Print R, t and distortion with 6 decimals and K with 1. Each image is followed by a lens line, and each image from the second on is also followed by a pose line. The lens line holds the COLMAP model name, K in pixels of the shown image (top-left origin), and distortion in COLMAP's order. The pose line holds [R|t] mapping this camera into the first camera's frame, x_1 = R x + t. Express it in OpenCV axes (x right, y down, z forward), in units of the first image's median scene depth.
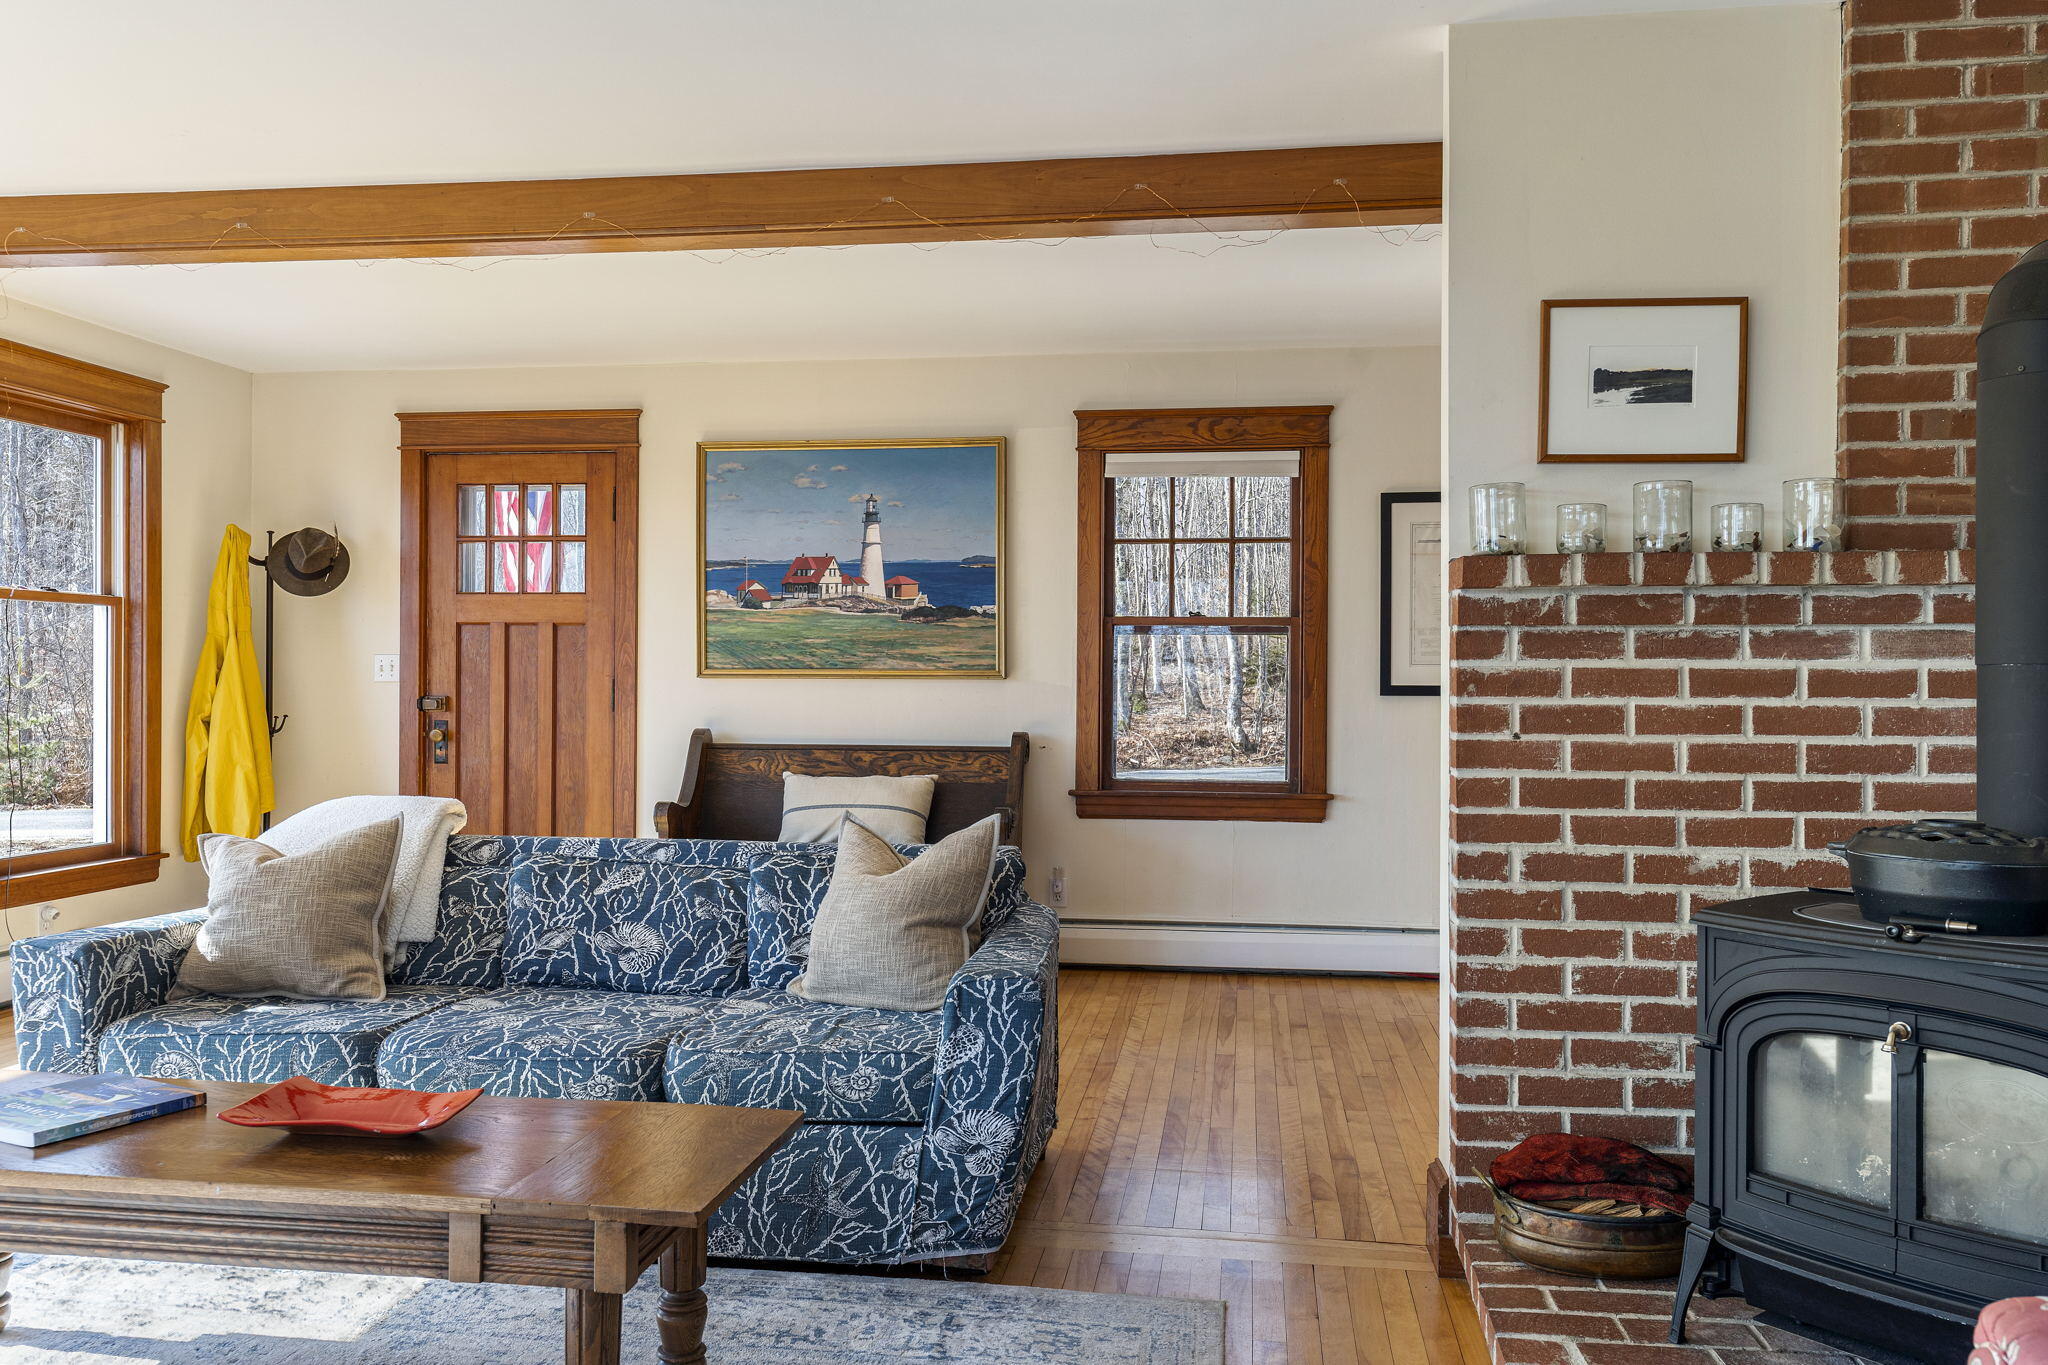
lens RADIAL K [[1600.5, 0, 1024.0], [0, 1600.5, 682.5], [0, 0, 1]] dist [0.003037, 0.003015]
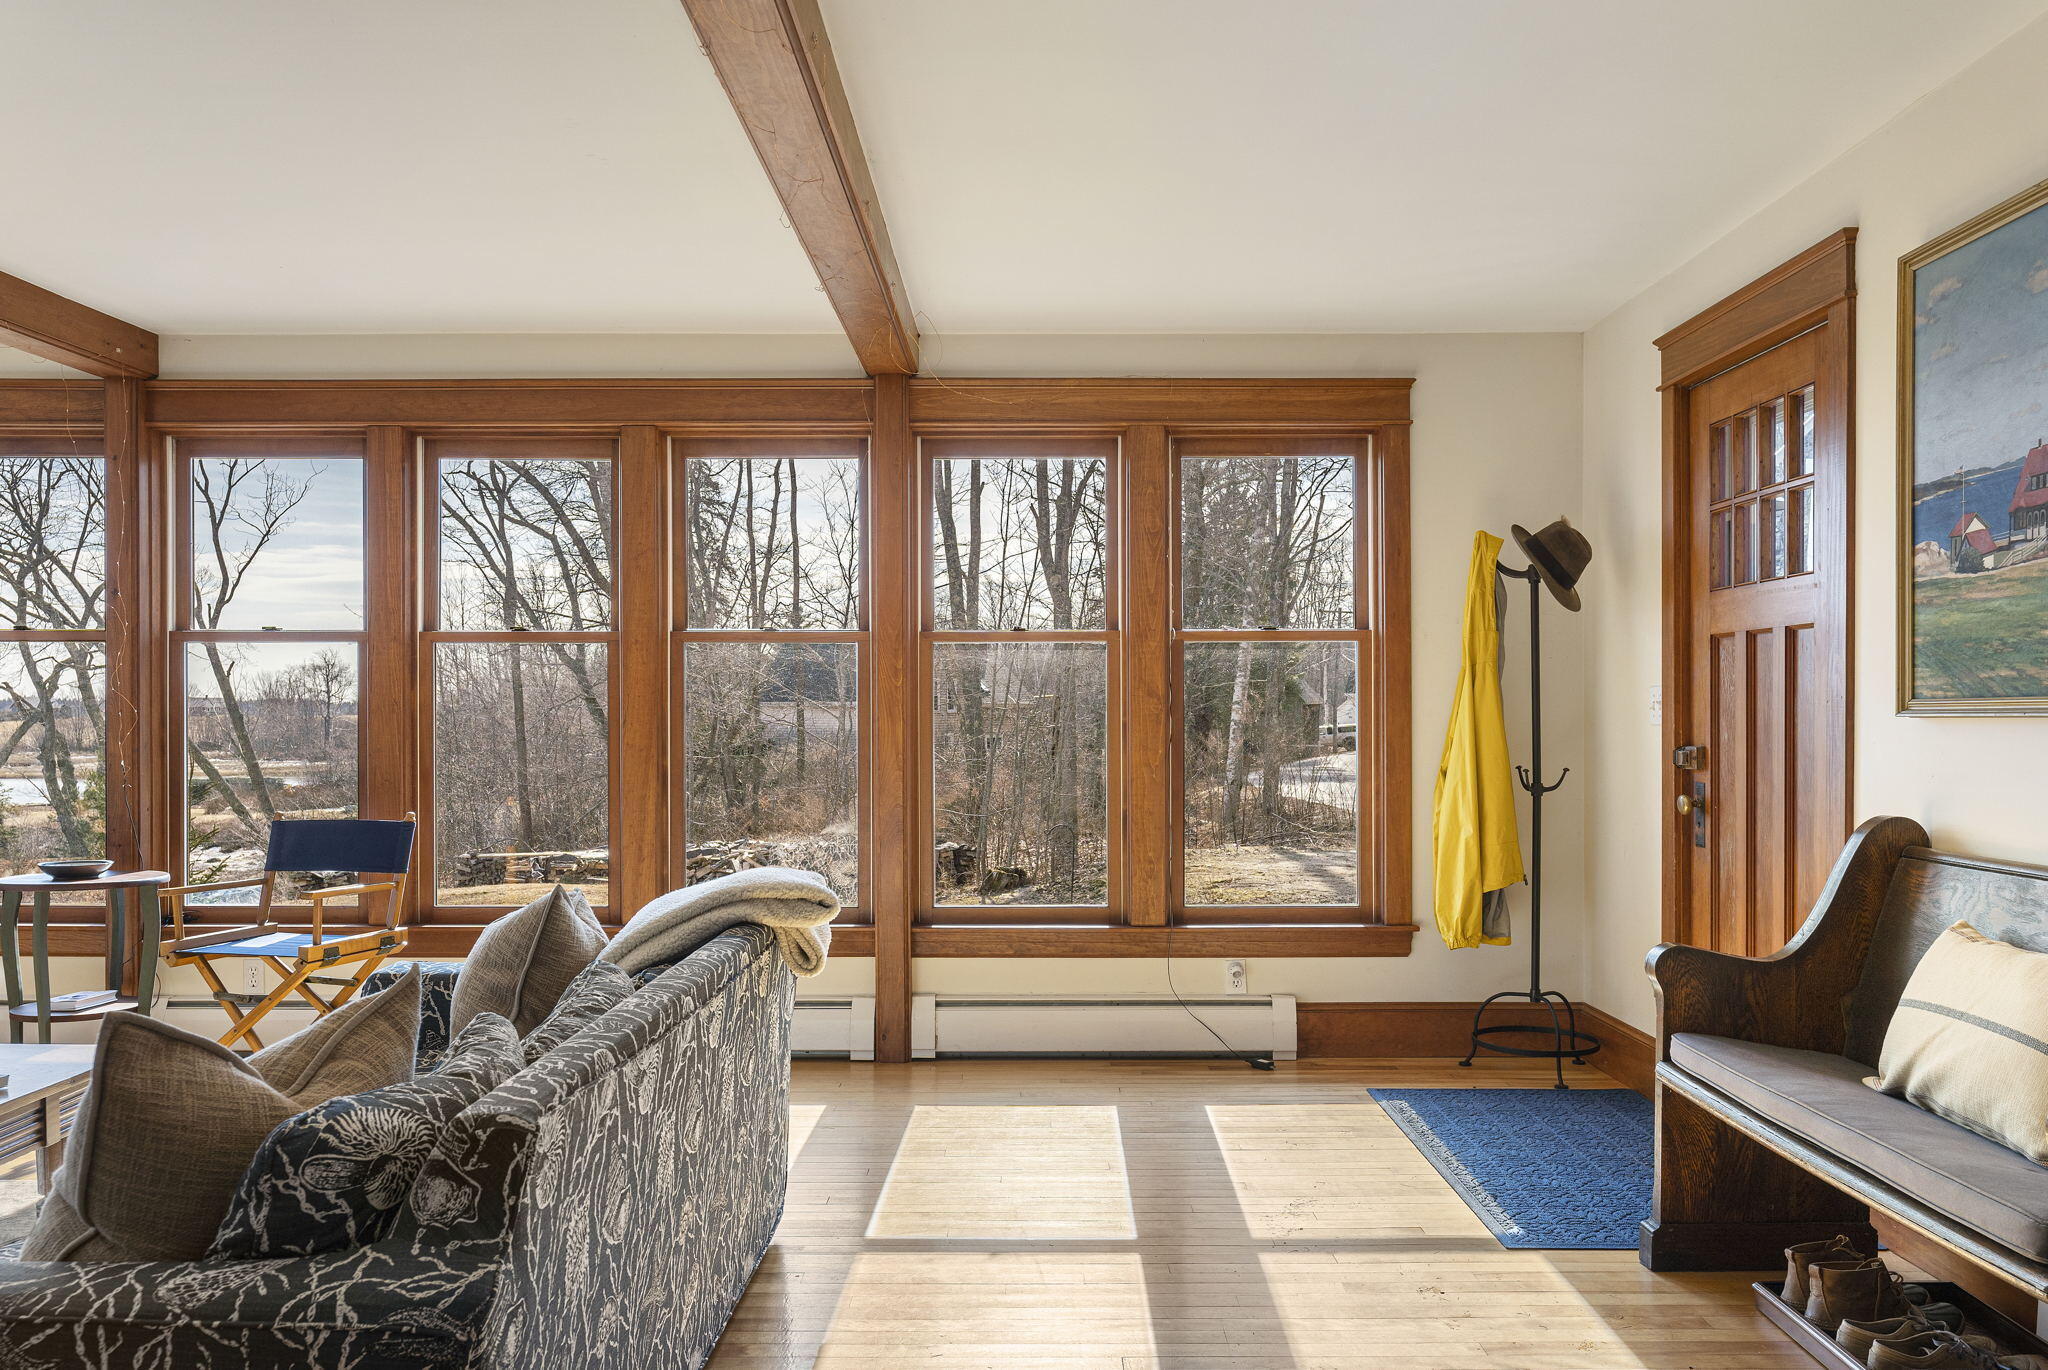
lens RADIAL K [[1582.0, 0, 1027.3], [0, 1582.0, 691.6], [0, 0, 1]] dist [0.007430, 0.002696]
pose [[0.135805, -0.021275, -0.990507, 0.452713], [0.001867, 0.999773, -0.021218, -0.001304], [0.990734, 0.001032, 0.135814, 1.129805]]
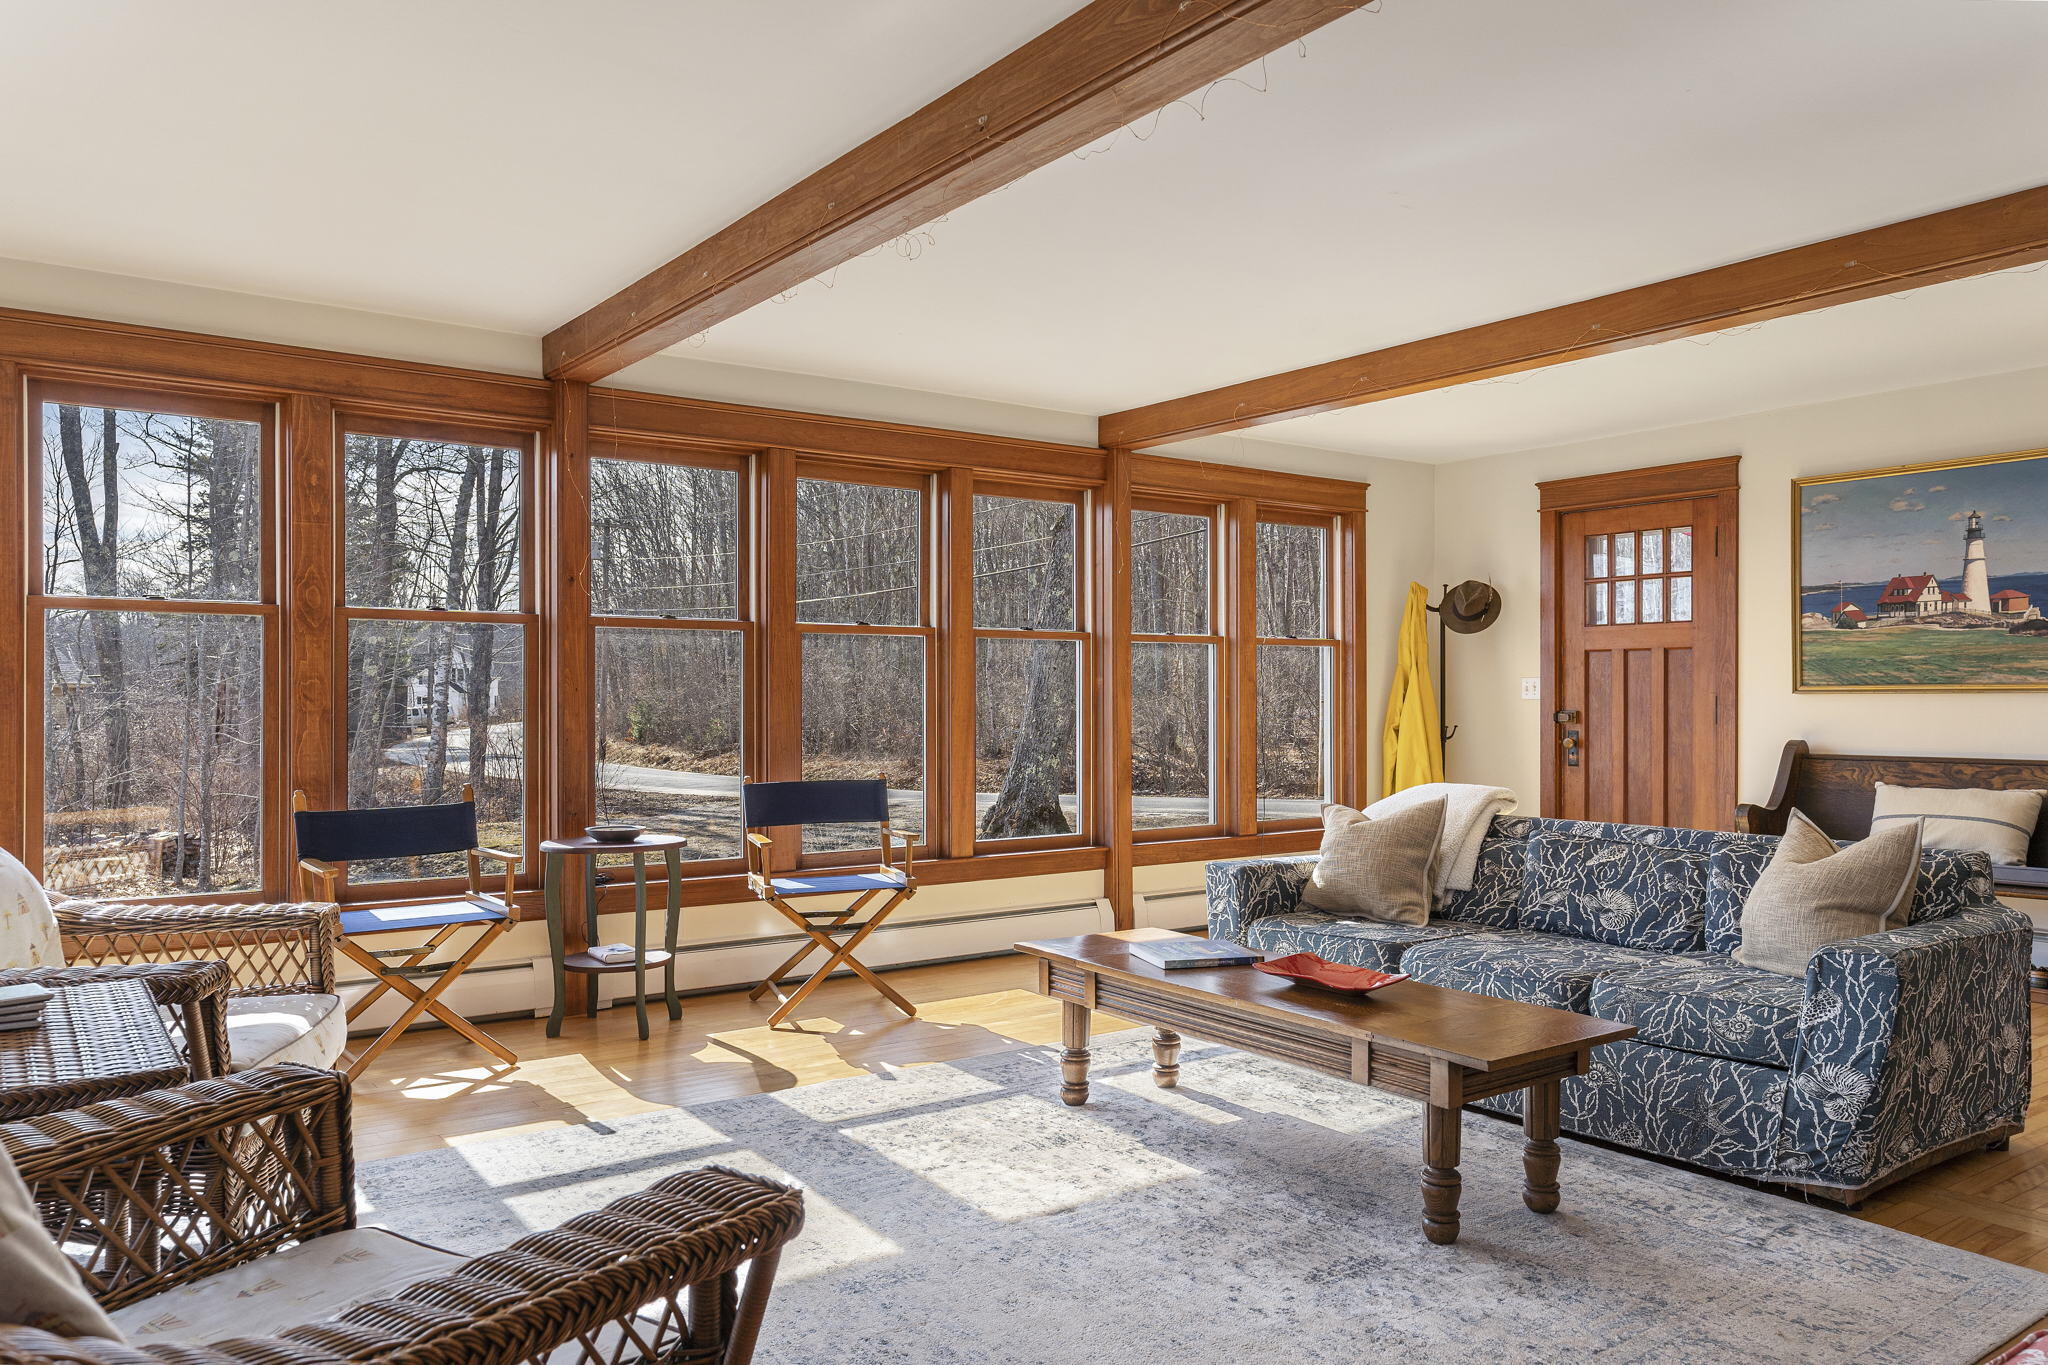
lens RADIAL K [[1455.3, 0, 1024.0], [0, 1455.3, 694.2], [0, 0, 1]] dist [0.004095, 0.002769]
pose [[0.693484, -0.009483, -0.720409, 0.259424], [0.006378, 0.999955, -0.007024, 0.001752], [0.720444, 0.000276, 0.693514, -0.126241]]
